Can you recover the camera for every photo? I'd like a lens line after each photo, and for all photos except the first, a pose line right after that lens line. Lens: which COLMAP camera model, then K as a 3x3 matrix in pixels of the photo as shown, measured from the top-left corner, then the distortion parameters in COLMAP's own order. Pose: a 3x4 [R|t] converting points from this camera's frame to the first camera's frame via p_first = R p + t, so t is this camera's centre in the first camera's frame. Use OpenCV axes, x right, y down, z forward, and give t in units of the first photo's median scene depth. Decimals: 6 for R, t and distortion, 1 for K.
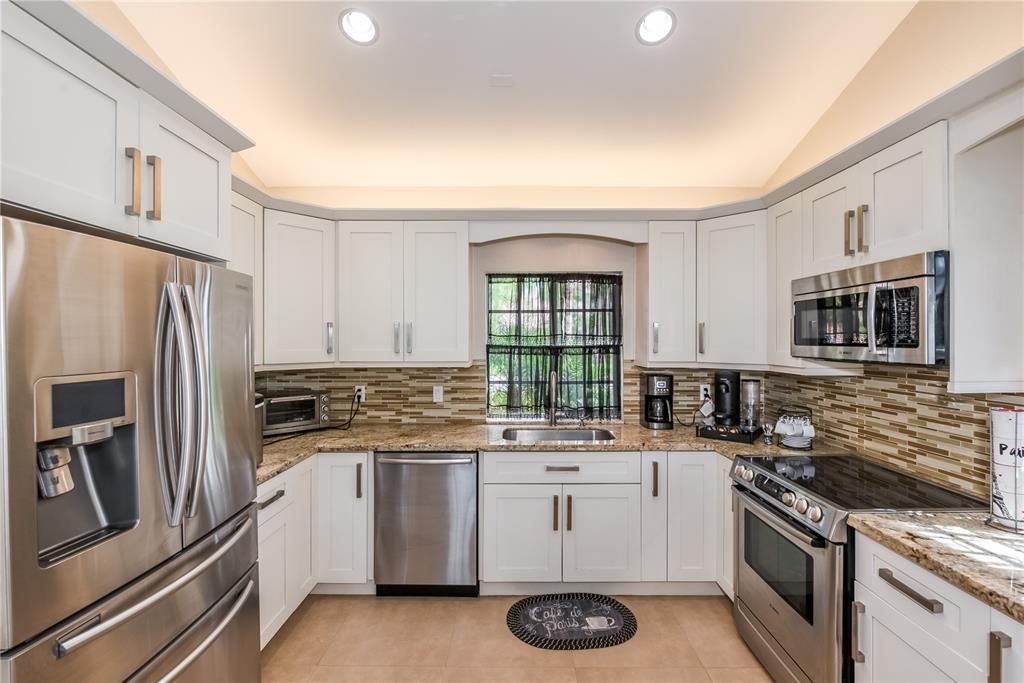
lens RADIAL K [[458.4, 0, 515.1], [0, 458.4, 342.7], [0, 0, 1]] dist [-0.000597, -0.000998]
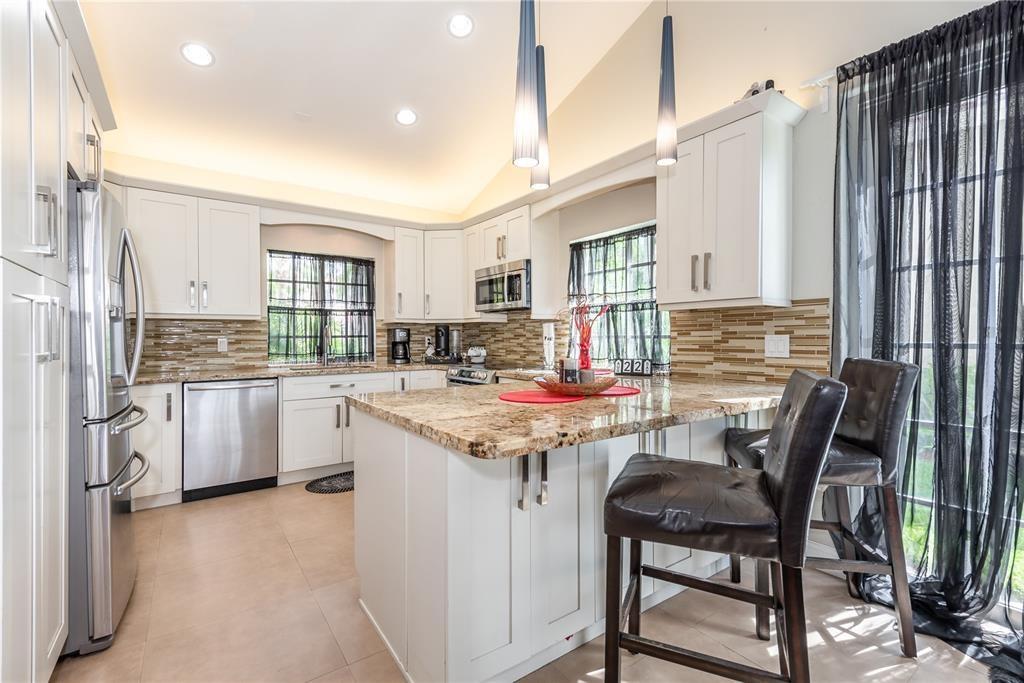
lens RADIAL K [[454.8, 0, 512.2], [0, 454.8, 342.1], [0, 0, 1]] dist [0.019407, -0.000164]
pose [[0.818380, -0.008765, 0.574610, -0.247305], [0.005706, 0.999958, 0.007127, 0.104786], [-0.574648, -0.002553, 0.818396, -0.440275]]
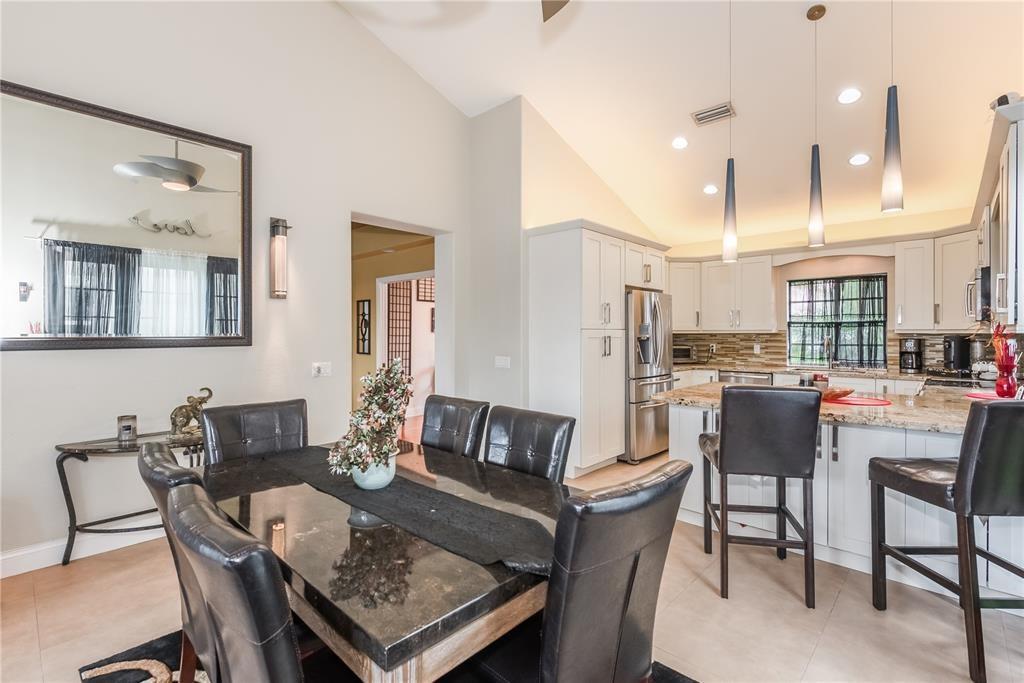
lens RADIAL K [[458.4, 0, 516.6], [0, 458.4, 335.3], [0, 0, 1]] dist [-0.000597, -0.000998]
pose [[0.732148, 0.003922, -0.681134, 0.386596], [-0.004154, 0.999991, 0.001292, 0.061303], [0.681133, 0.001883, 0.732157, -1.017099]]
